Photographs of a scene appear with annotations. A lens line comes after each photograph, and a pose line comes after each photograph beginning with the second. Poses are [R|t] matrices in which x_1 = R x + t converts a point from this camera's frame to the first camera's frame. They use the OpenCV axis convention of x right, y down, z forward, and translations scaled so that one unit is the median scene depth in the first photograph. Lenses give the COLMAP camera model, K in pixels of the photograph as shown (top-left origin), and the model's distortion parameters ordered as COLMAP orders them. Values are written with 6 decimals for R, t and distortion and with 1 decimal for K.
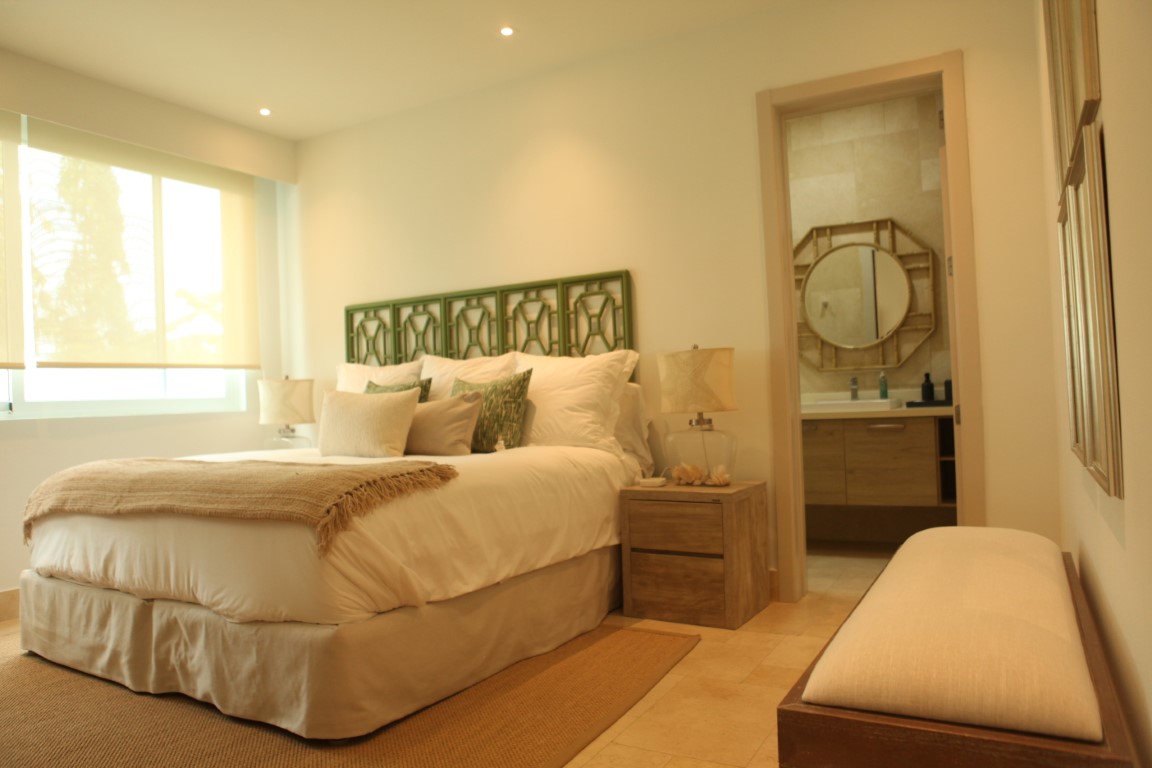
lens RADIAL K [[808.1, 0, 570.1], [0, 808.1, 387.0], [0, 0, 1]] dist [-0.112457, 0.091778]
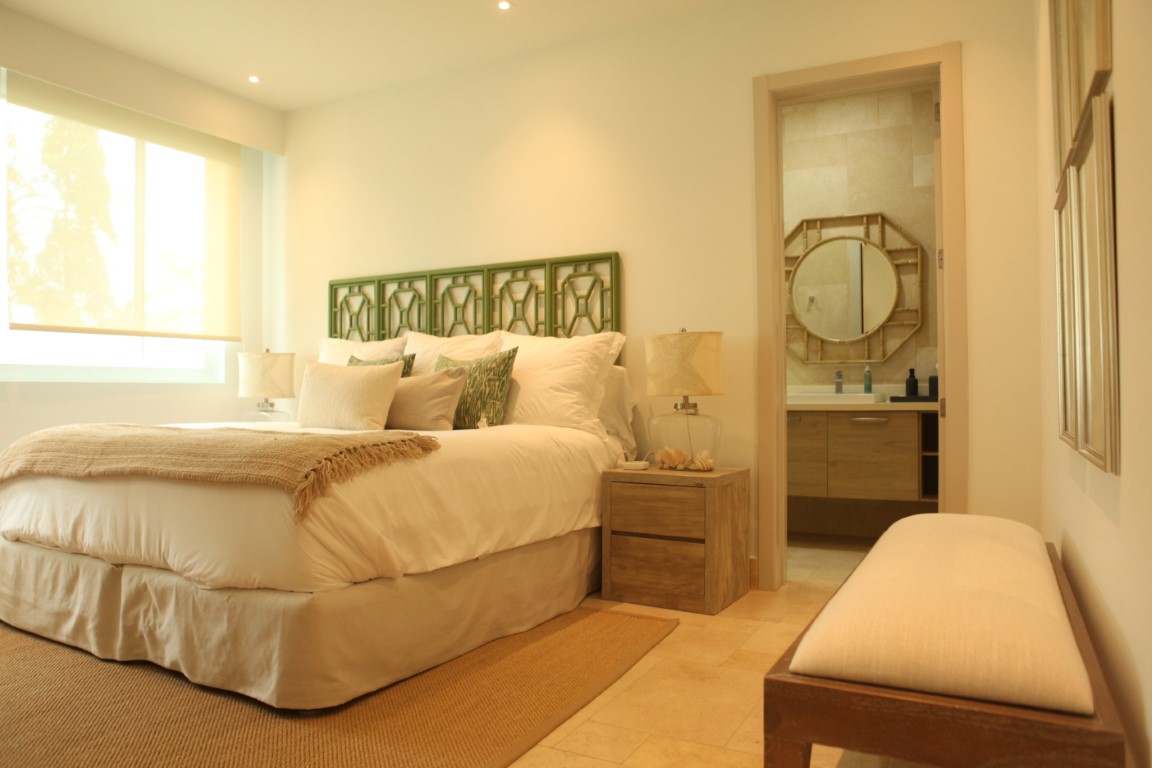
lens RADIAL K [[808.1, 0, 570.1], [0, 808.1, 387.0], [0, 0, 1]] dist [-0.112457, 0.091778]
pose [[0.999136, 0.034349, 0.023405, -0.004535], [-0.034529, 0.999377, 0.007305, 0.017753], [-0.023139, -0.008107, 0.999699, 0.011007]]
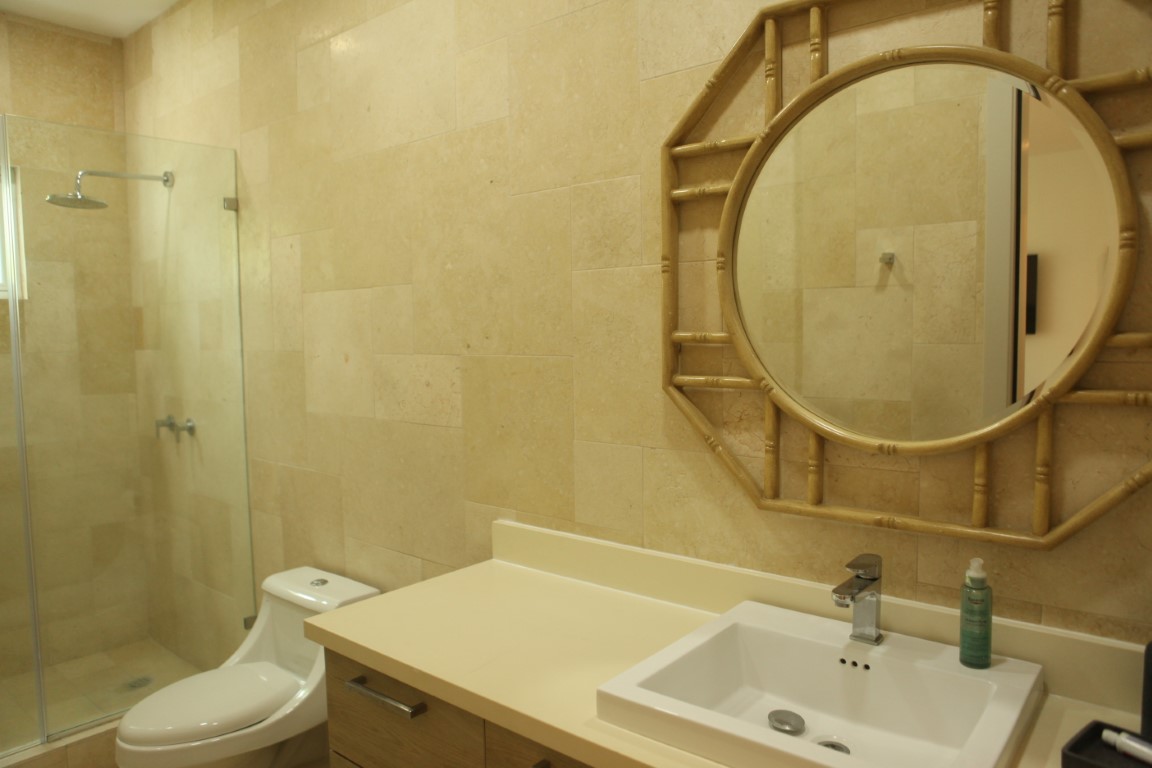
lens RADIAL K [[808.1, 0, 570.1], [0, 808.1, 387.0], [0, 0, 1]] dist [-0.112457, 0.091778]
pose [[0.983235, 0.037656, -0.178415, 0.427677], [-0.021701, 0.995655, 0.090550, -0.131135], [0.181049, -0.085160, 0.979780, 1.023256]]
